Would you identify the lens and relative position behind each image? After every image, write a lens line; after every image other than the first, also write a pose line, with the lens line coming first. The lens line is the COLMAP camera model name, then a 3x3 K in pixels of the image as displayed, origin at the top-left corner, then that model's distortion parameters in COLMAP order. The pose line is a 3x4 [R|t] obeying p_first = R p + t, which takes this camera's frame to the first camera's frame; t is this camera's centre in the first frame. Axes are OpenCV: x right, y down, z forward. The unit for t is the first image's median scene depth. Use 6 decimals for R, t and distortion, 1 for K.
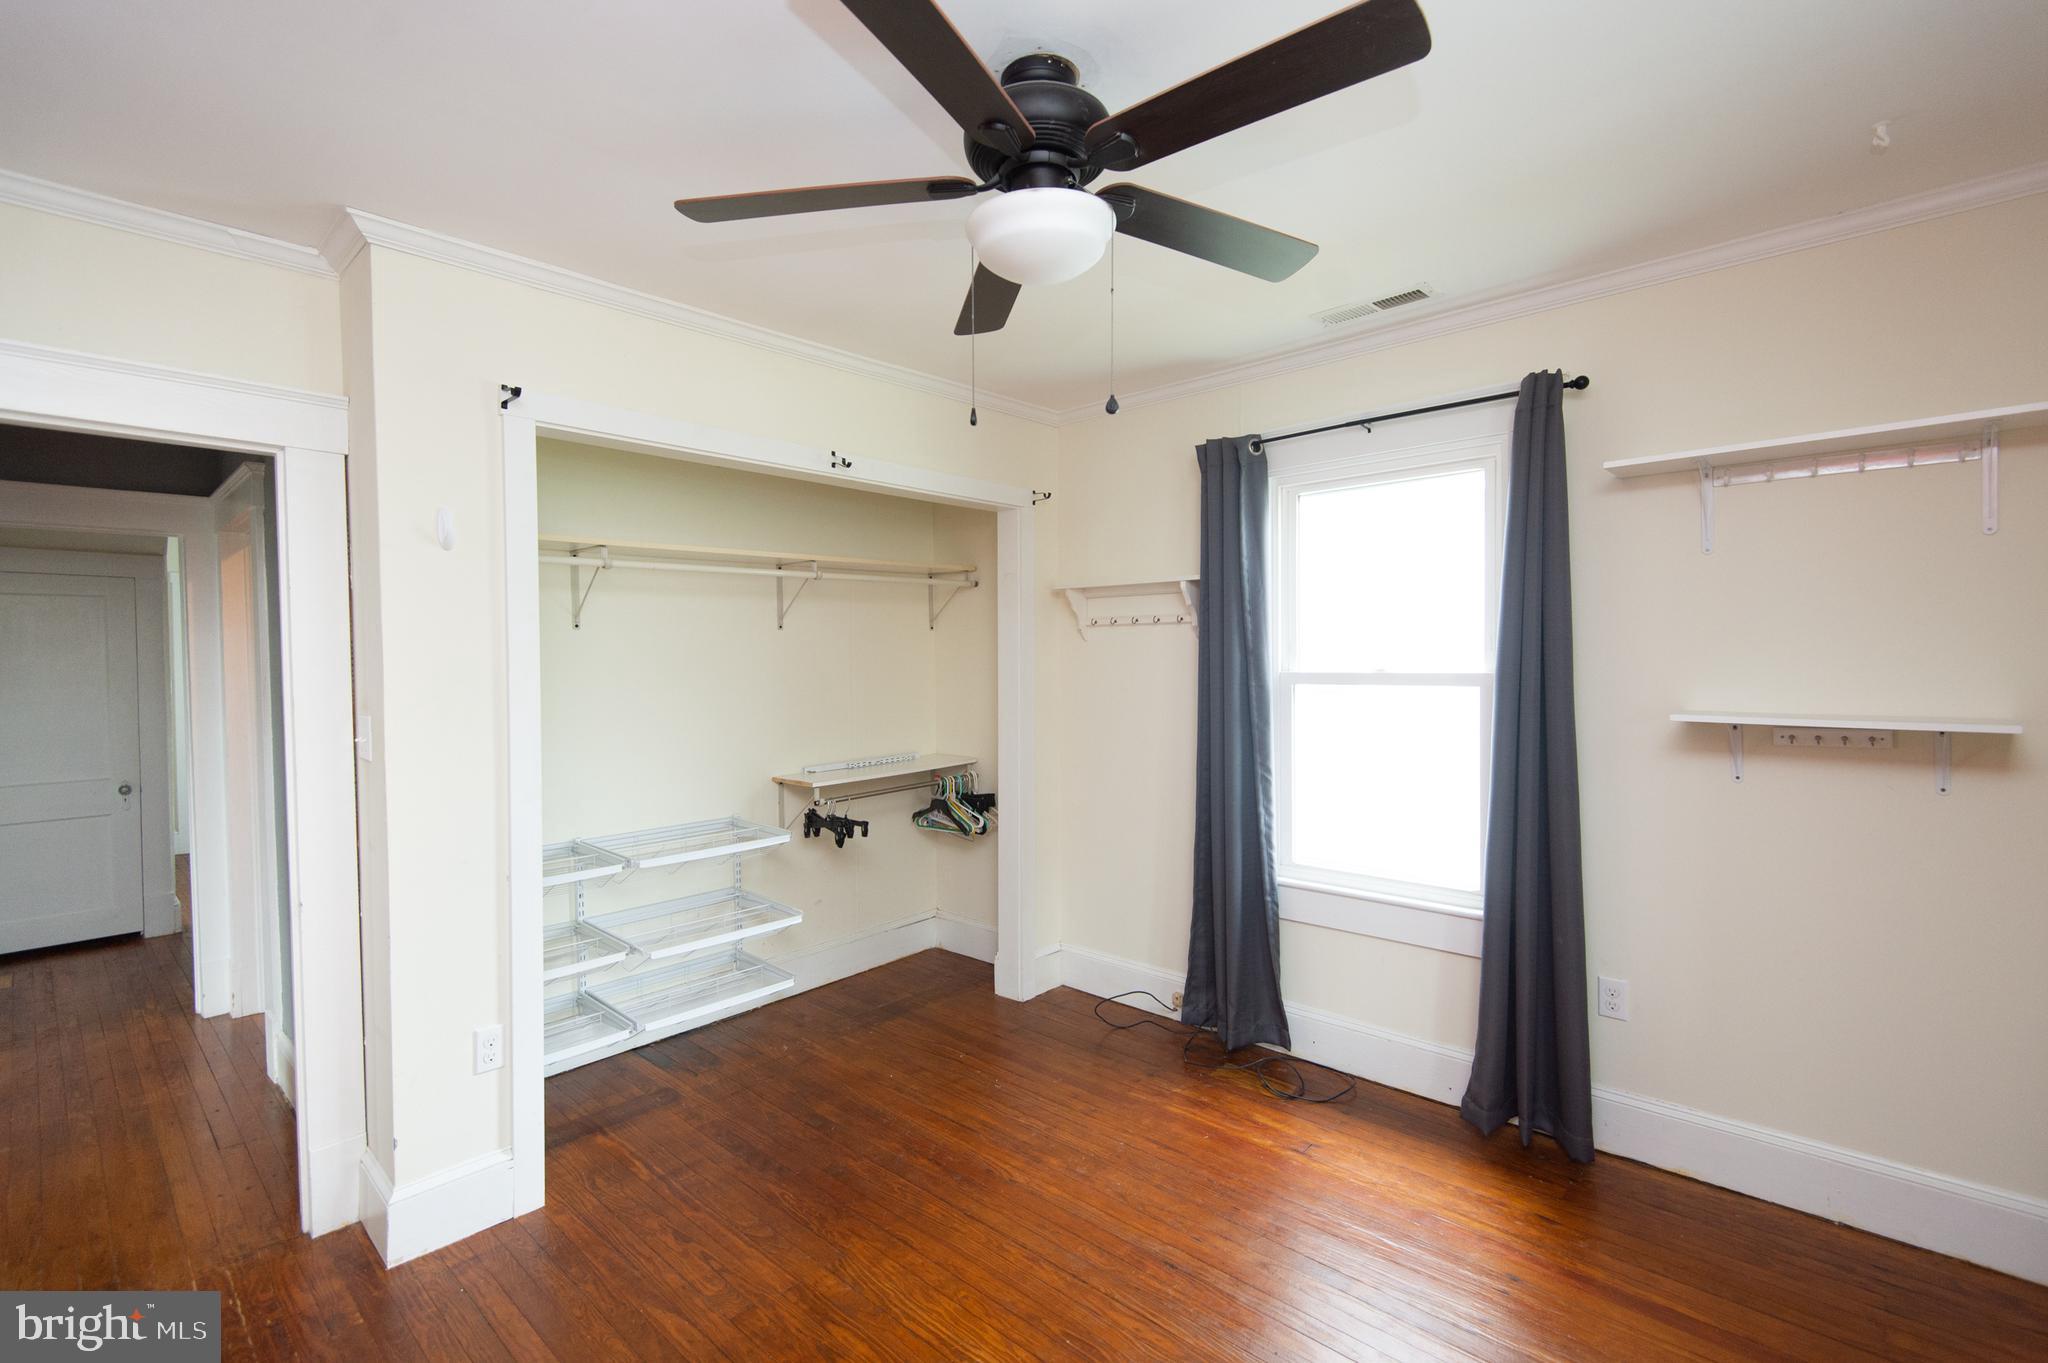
lens RADIAL K [[920.5, 0, 1017.1], [0, 920.5, 680.2], [0, 0, 1]] dist [0.044032, -0.024565]
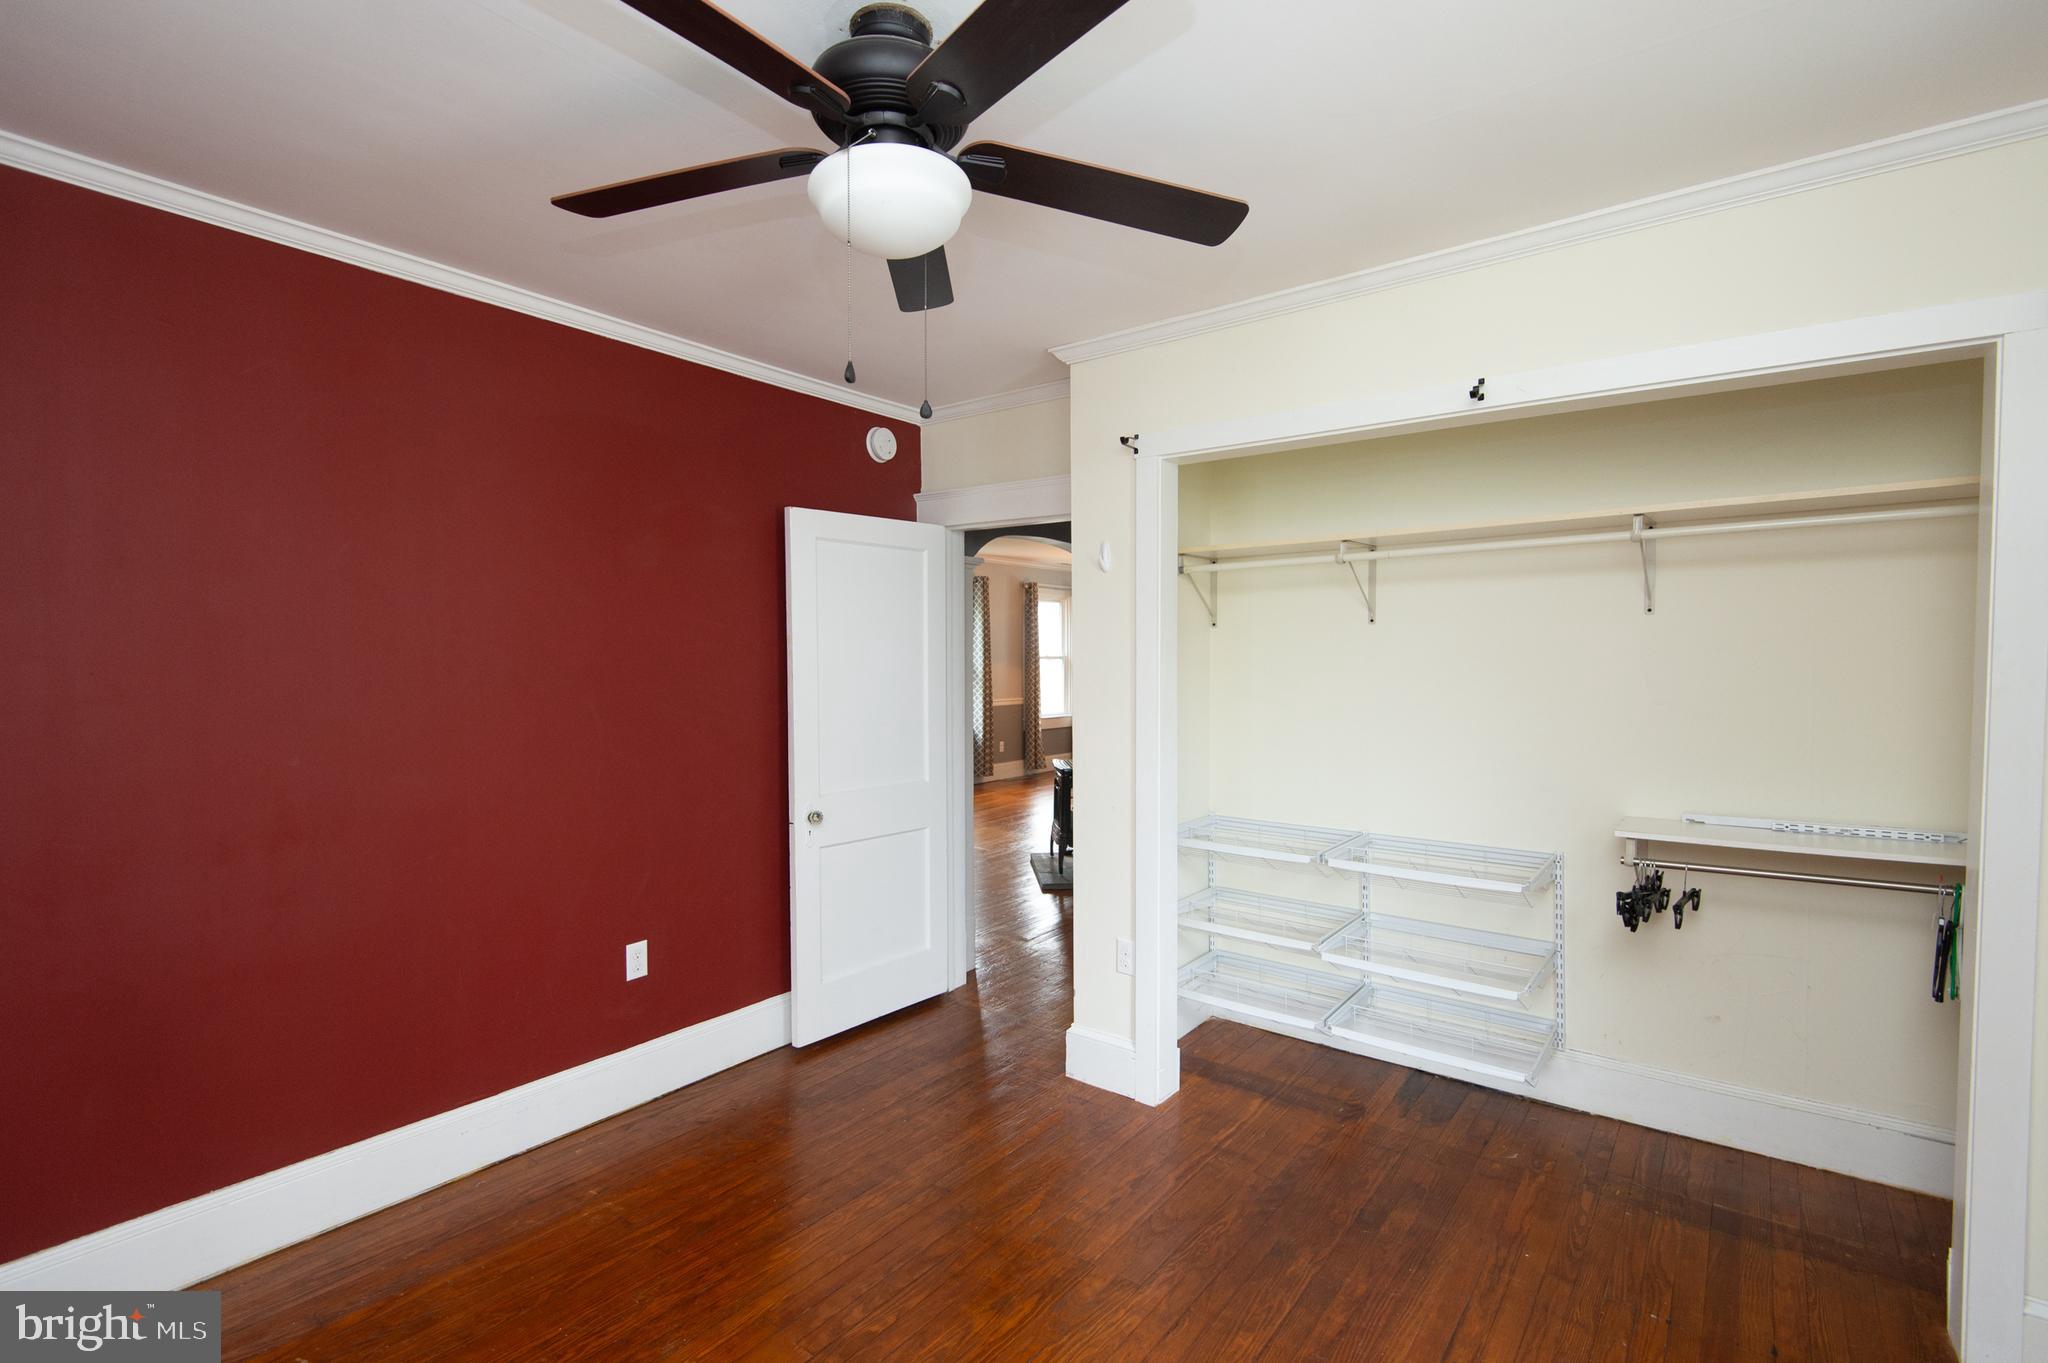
lens RADIAL K [[920.5, 0, 1017.1], [0, 920.5, 680.2], [0, 0, 1]] dist [0.044032, -0.024565]
pose [[0.110442, 0.037693, -0.993168, 0.485551], [-0.025601, 0.999057, 0.035070, -0.019139], [0.993553, 0.021553, 0.111303, 0.511531]]
